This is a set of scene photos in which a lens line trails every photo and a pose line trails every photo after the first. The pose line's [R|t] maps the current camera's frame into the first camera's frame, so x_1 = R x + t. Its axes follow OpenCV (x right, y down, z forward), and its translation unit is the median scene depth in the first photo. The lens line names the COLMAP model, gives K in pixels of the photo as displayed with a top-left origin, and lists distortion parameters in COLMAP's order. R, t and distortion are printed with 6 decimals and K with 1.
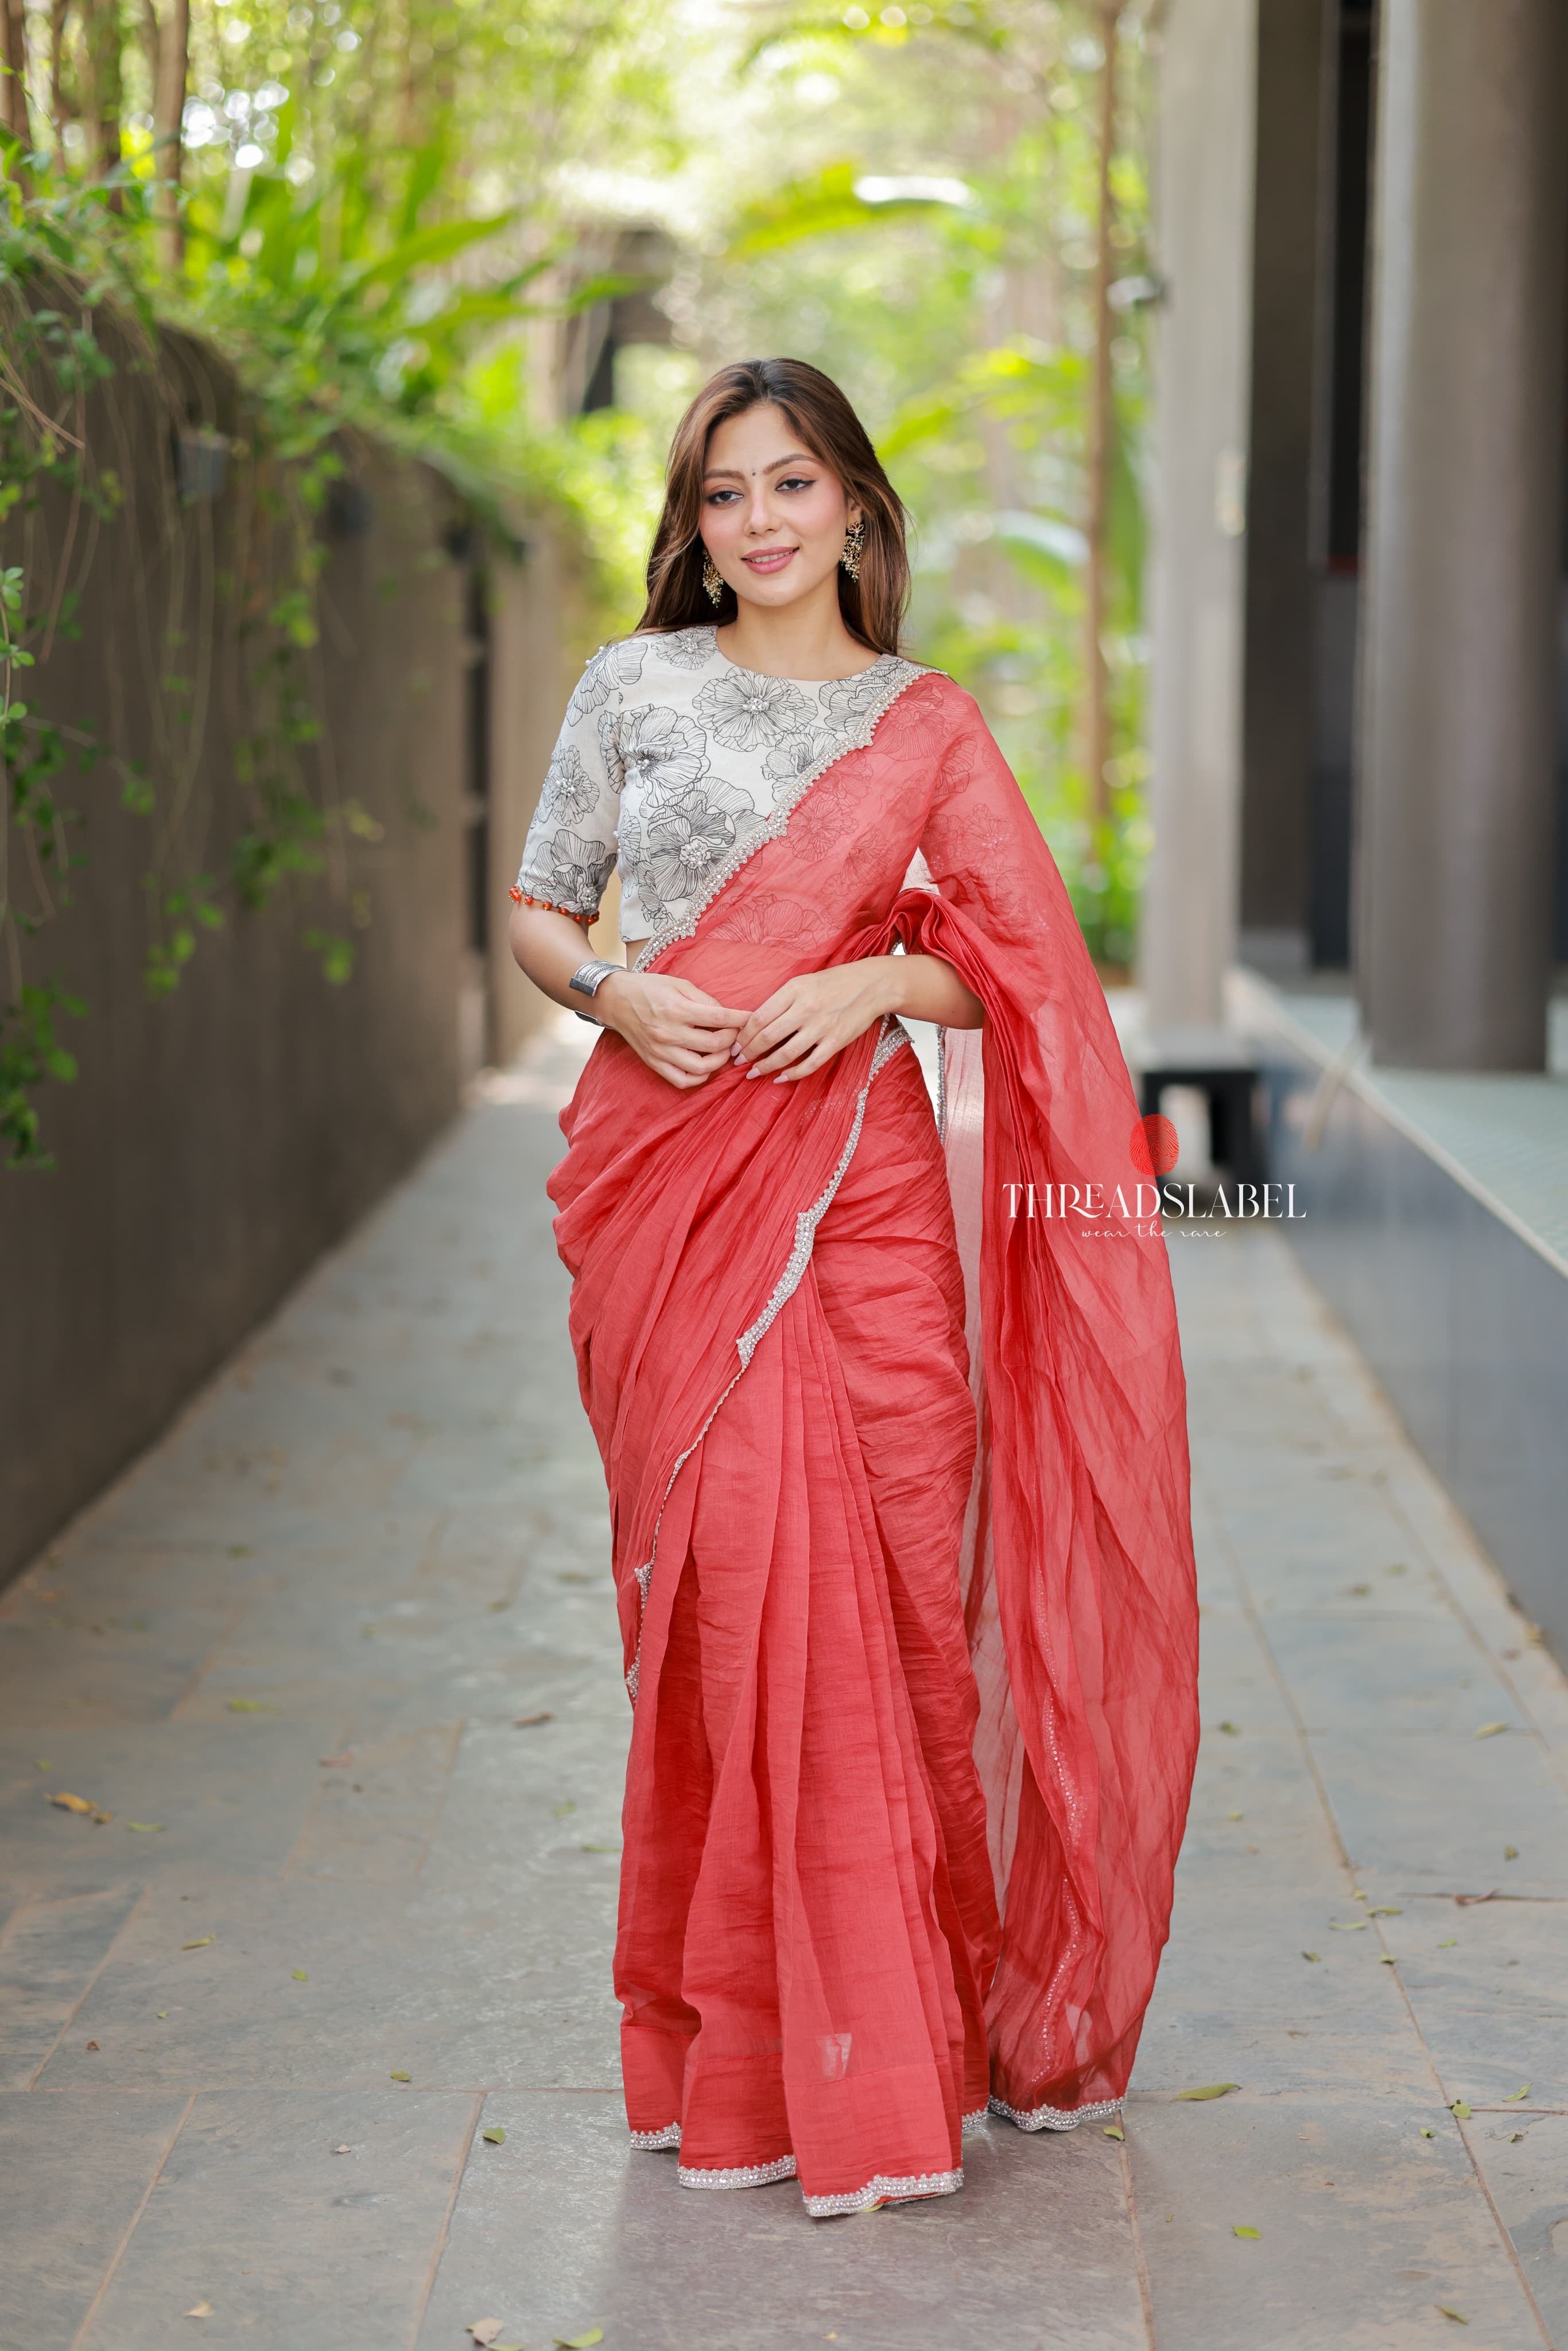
lens RADIAL K [[5013.2, 0, 805.2], [0, 5013.2, 1186.2], [0, 0, 1]] dist [0.187238, -0.124828]
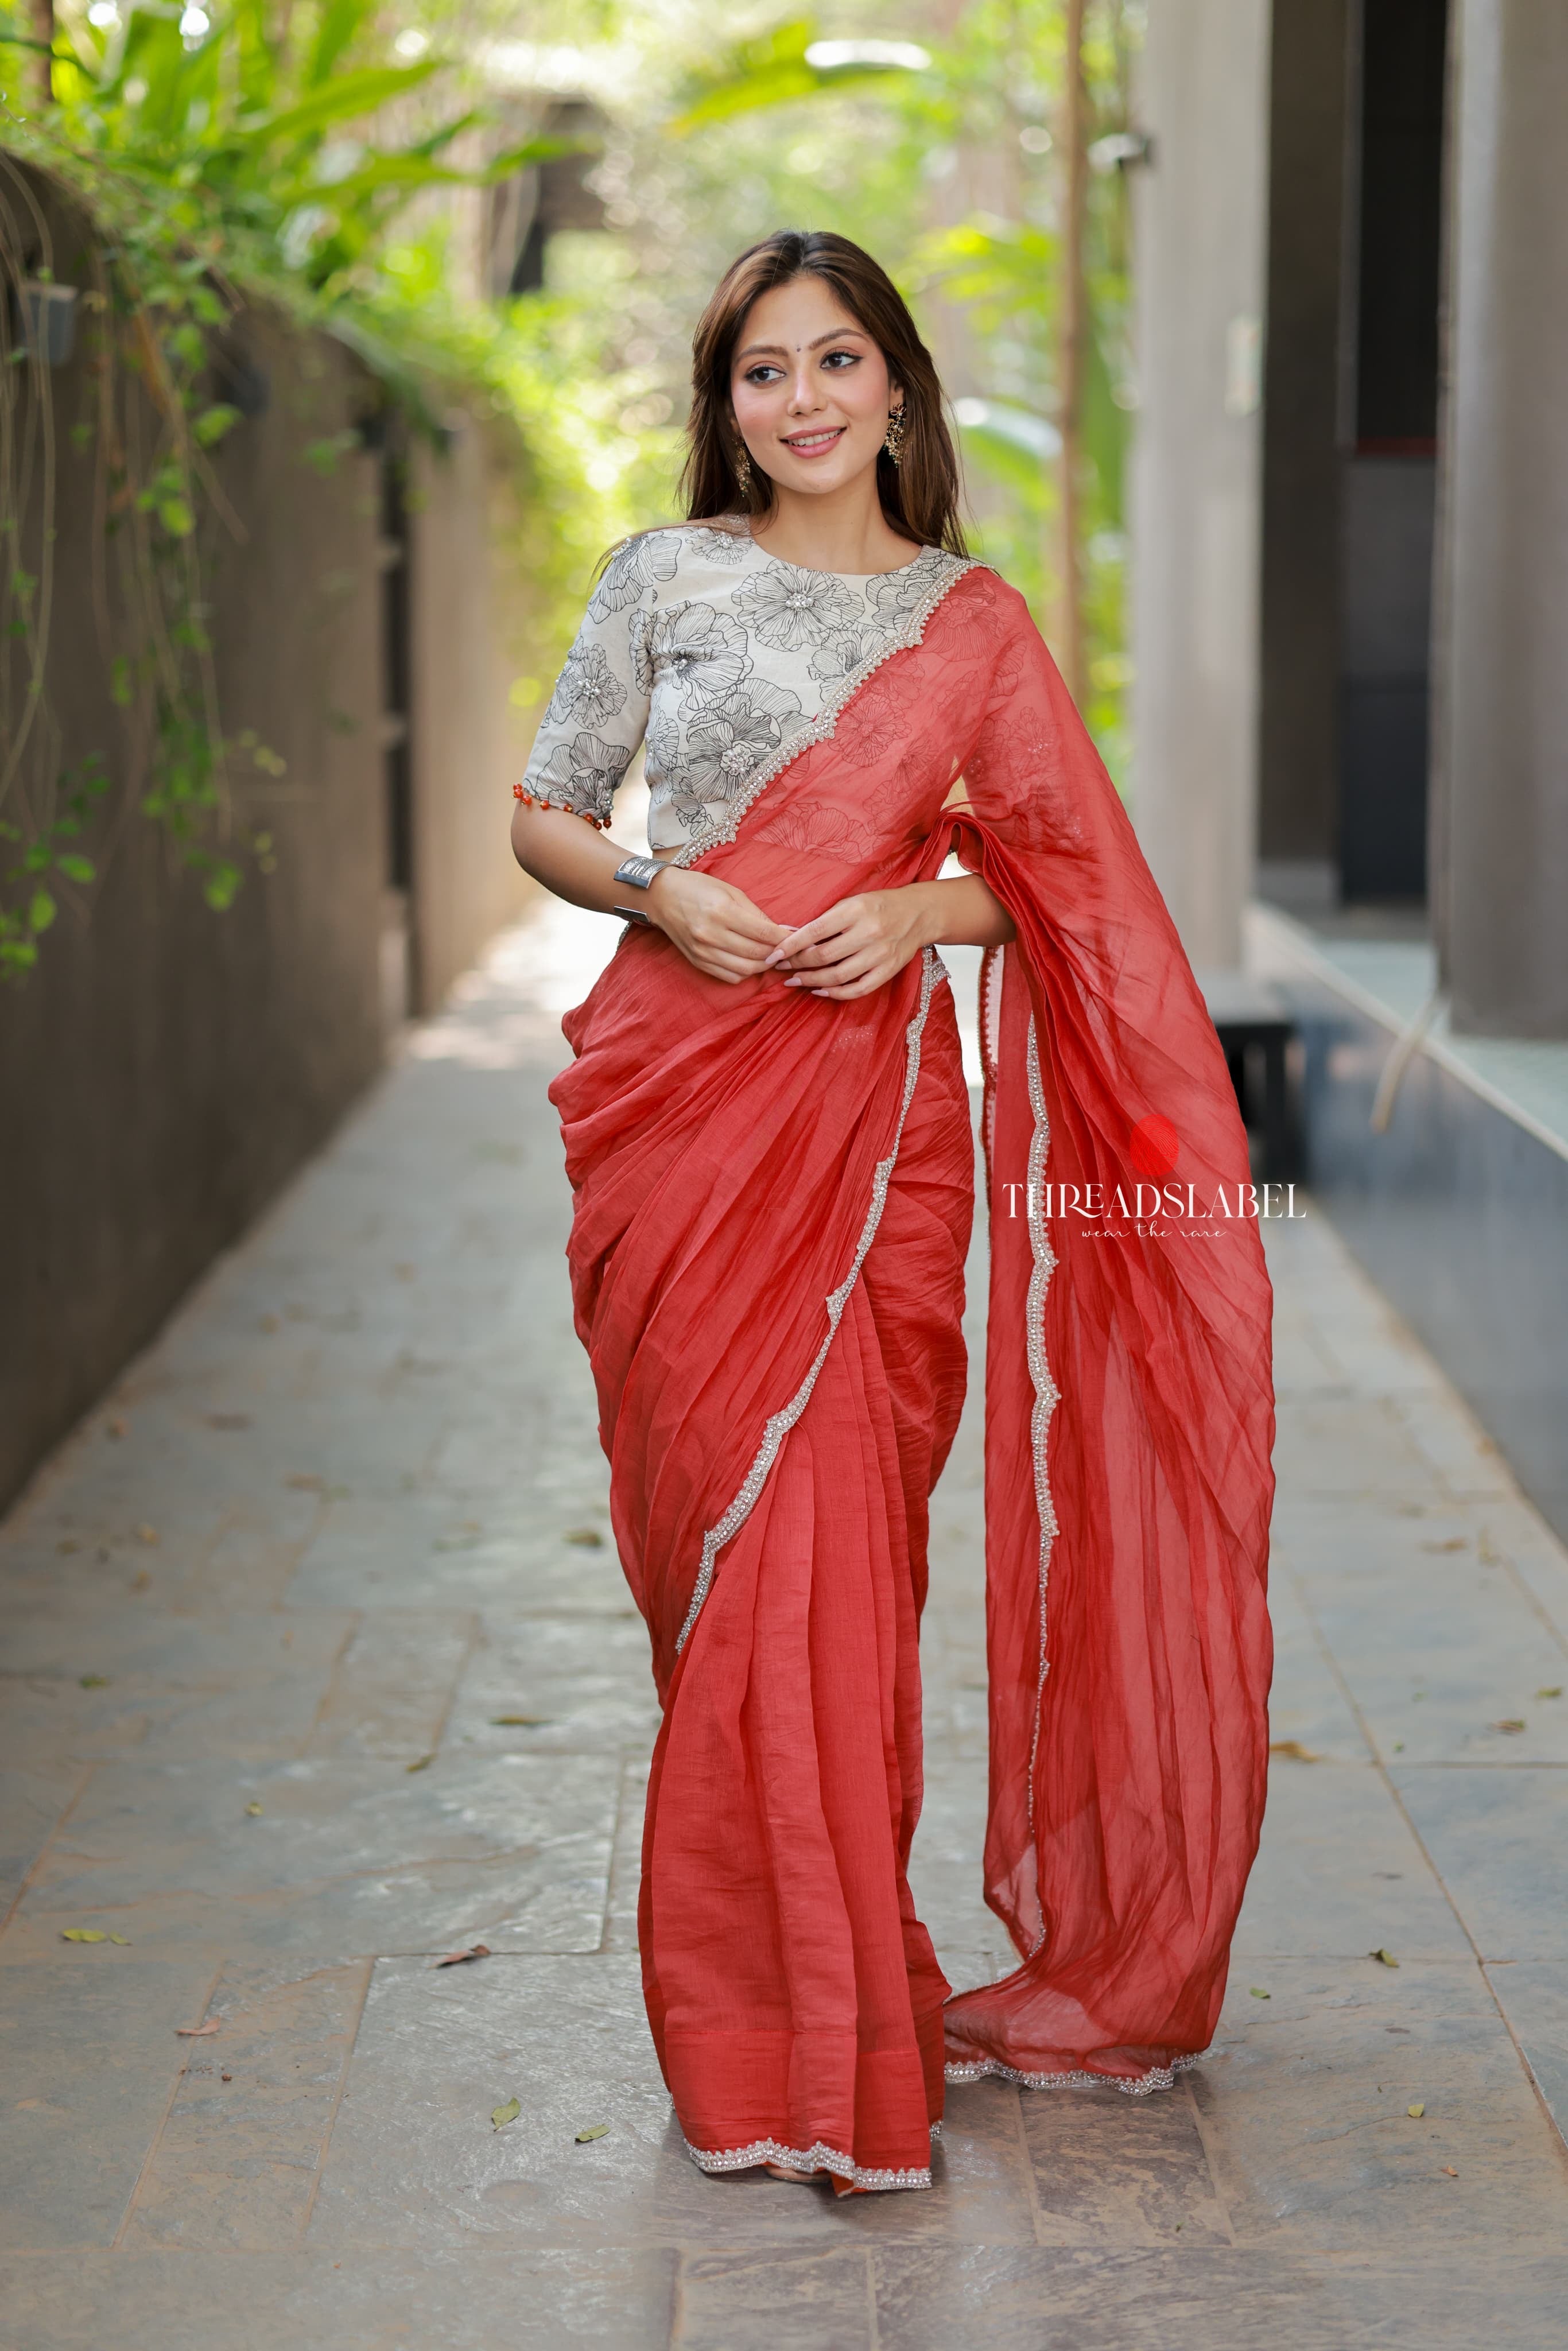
lens RADIAL K [[5125.4, 0, 784.0], [0, 5125.4, 1175.5], [0, 0, 1]] dist [0.119105, 0.215398]
pose [[0.999930, -0.009231, 0.007432, -0.006934], [0.009125, 0.999857, 0.014211, -0.014158], [-0.007562, -0.014142, 0.999871, 0.148942]]
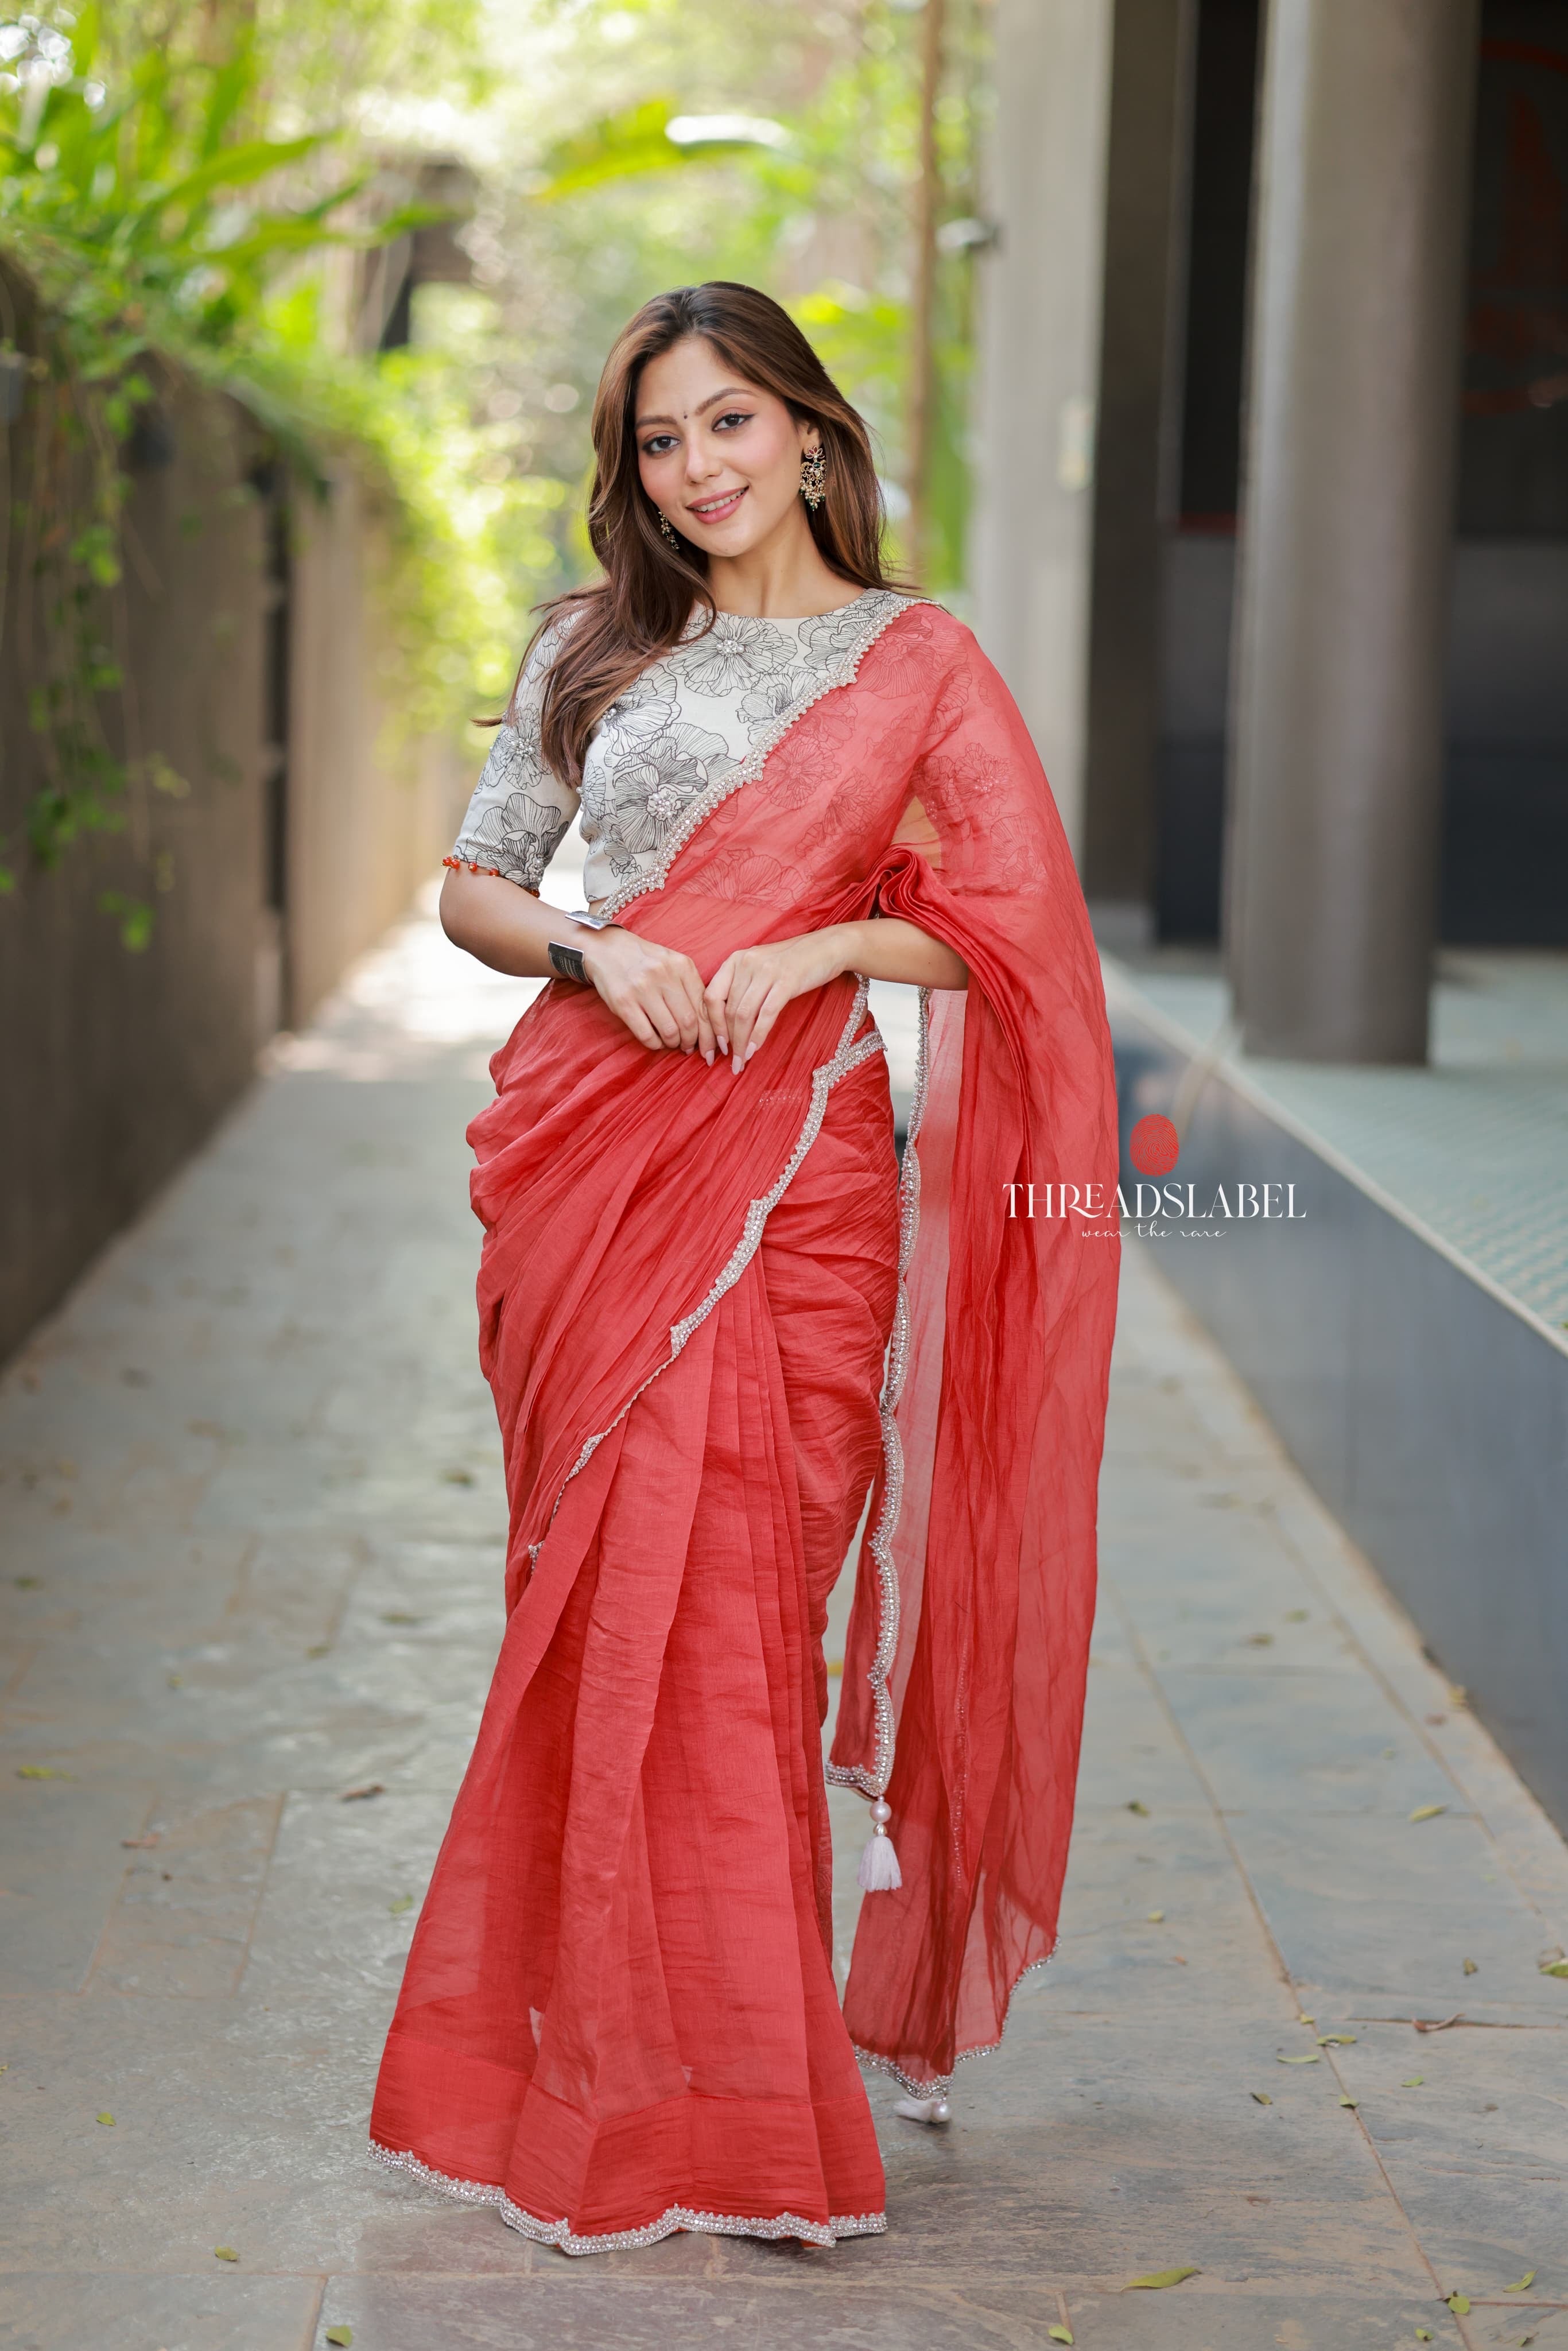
lens RADIAL K [[5051.2, 0, 784.0], [0, 5051.2, 1175.5], [0, 0, 1]] dist [0.176965, -0.293322]
pose [[0.999110, 0.014188, 0.039713, -0.010785], [-0.014440, 0.999877, 0.006074, -0.006494], [-0.039622, -0.006642, 0.999193, 0.063960]]
